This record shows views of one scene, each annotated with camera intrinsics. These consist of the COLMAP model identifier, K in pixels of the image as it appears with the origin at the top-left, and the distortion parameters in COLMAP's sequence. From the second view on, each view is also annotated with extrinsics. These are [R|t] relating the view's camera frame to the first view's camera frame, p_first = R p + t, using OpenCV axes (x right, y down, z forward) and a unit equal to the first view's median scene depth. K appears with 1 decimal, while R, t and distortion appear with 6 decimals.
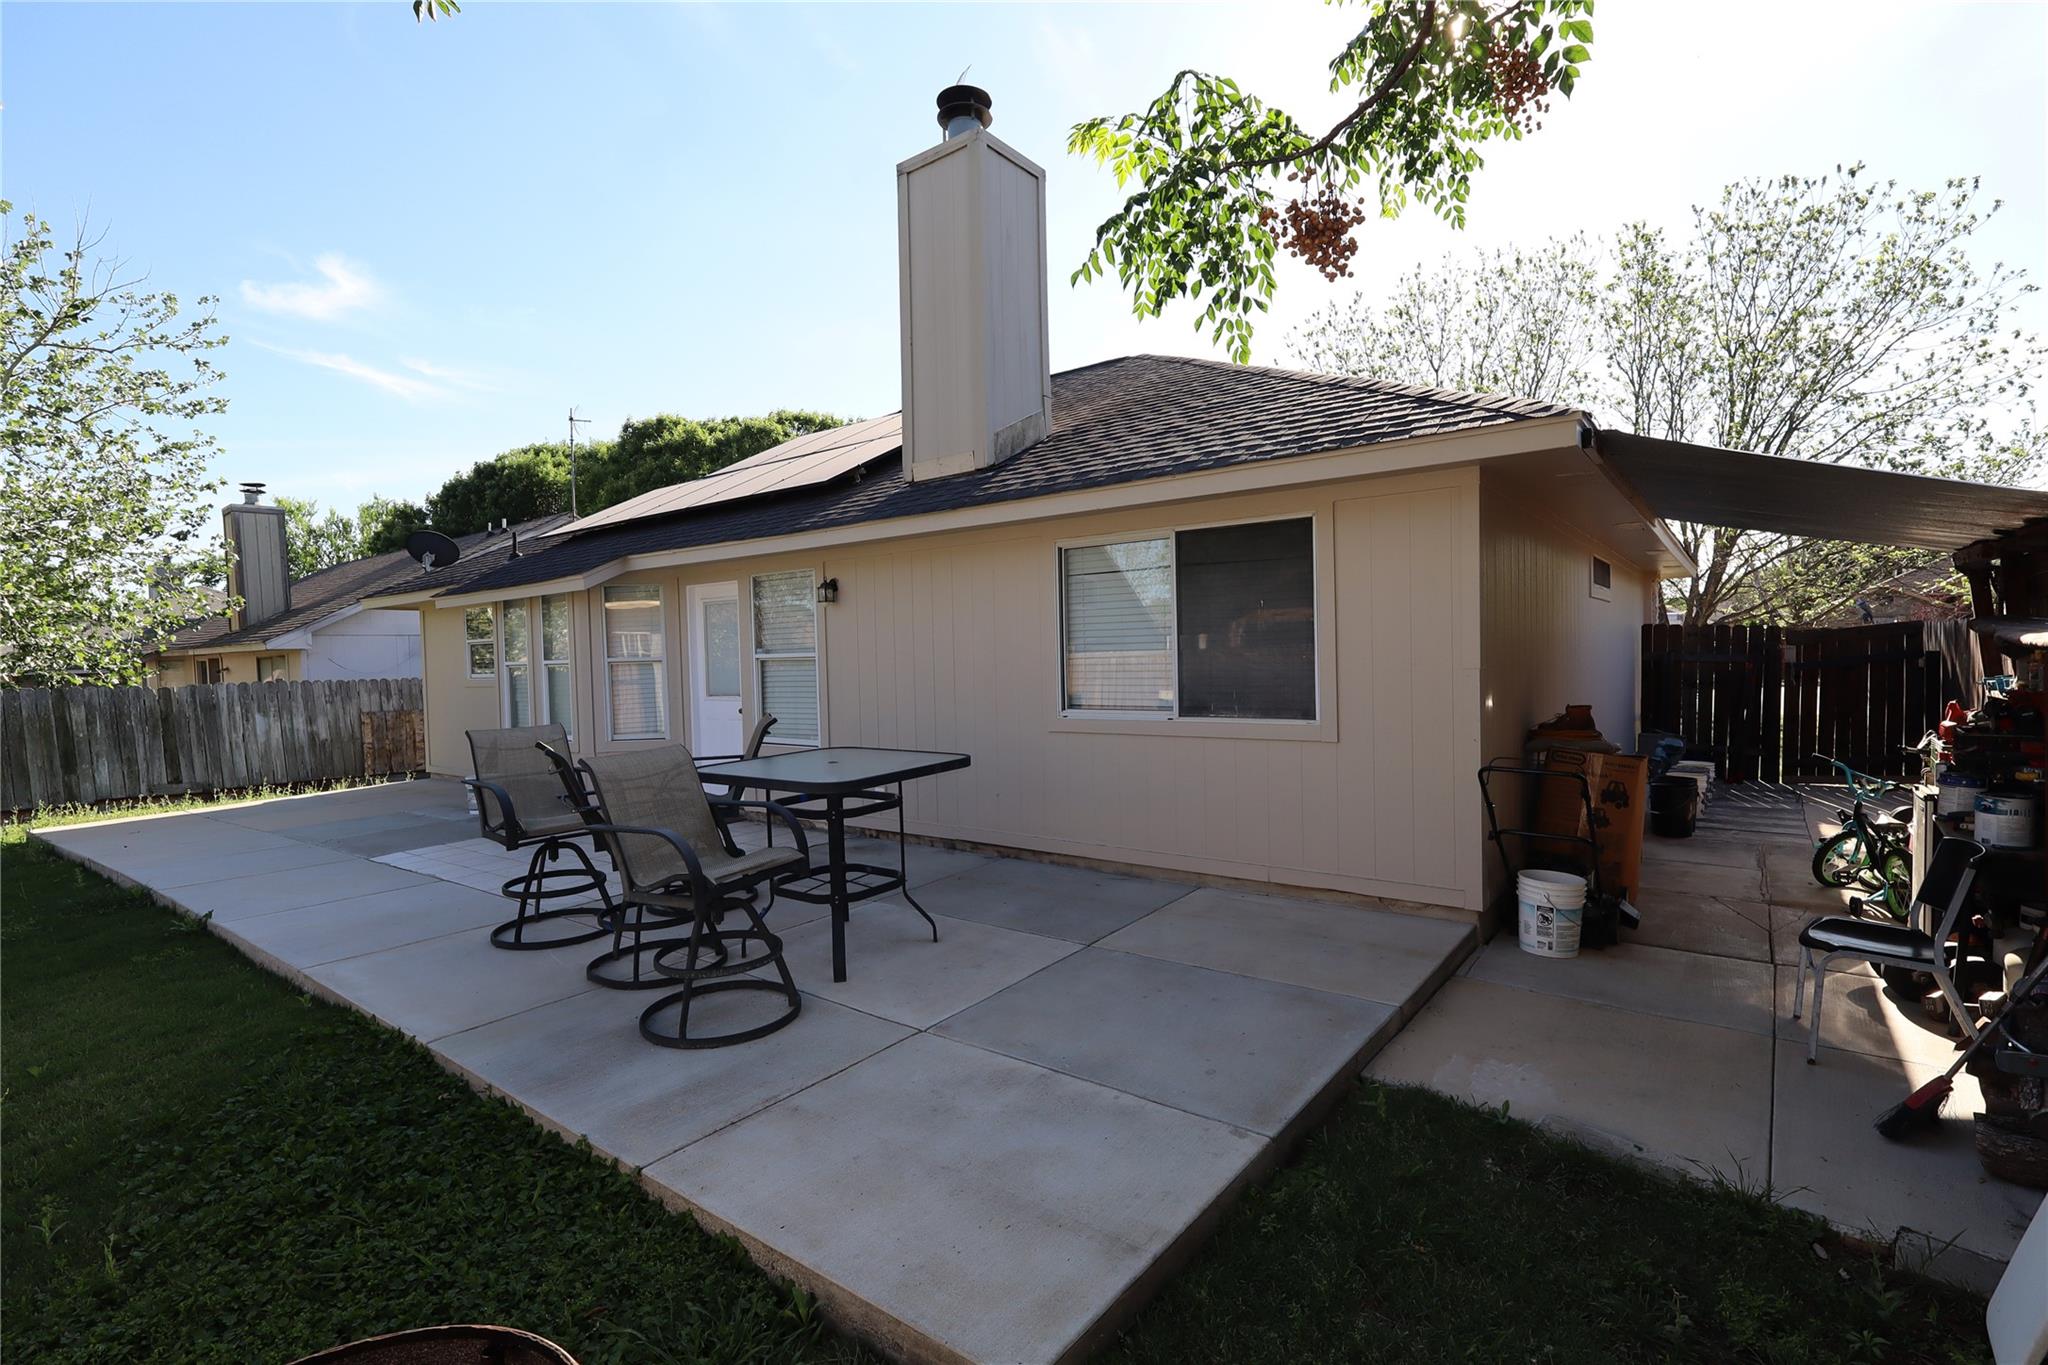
lens RADIAL K [[943.8, 0, 1034.1], [0, 943.8, 685.0], [0, 0, 1]] dist [0.000087, 0.001368]
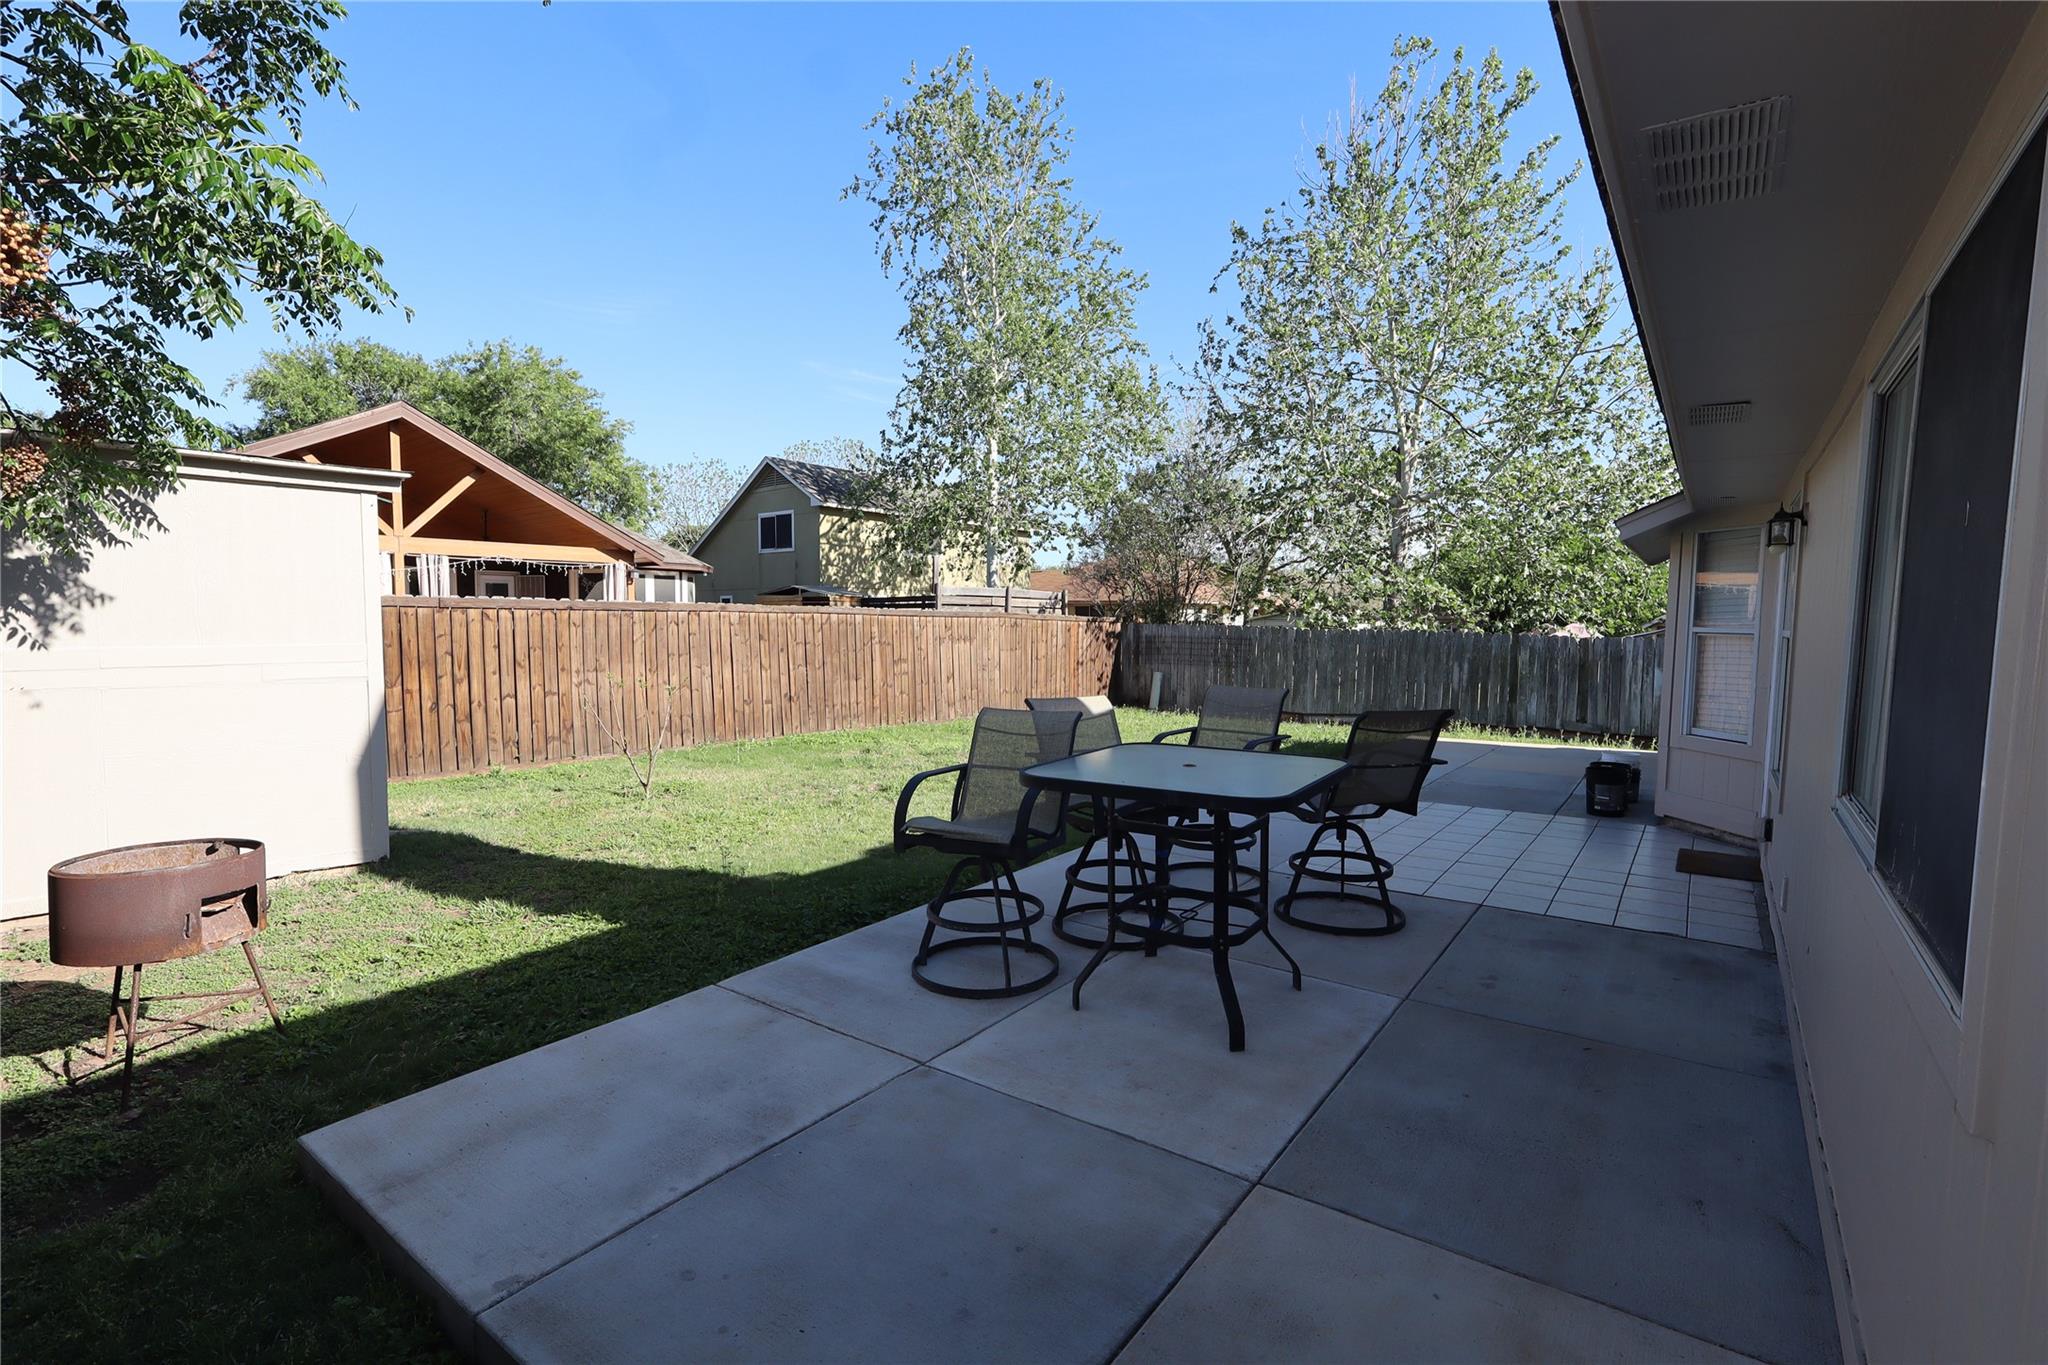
lens RADIAL K [[943.8, 0, 1034.1], [0, 943.8, 685.0], [0, 0, 1]] dist [0.000087, 0.001368]
pose [[0.024282, 0.100326, -0.994658, 0.488580], [-0.049756, 0.993840, 0.099029, -0.049504], [0.998466, 0.047086, 0.029124, 0.723583]]
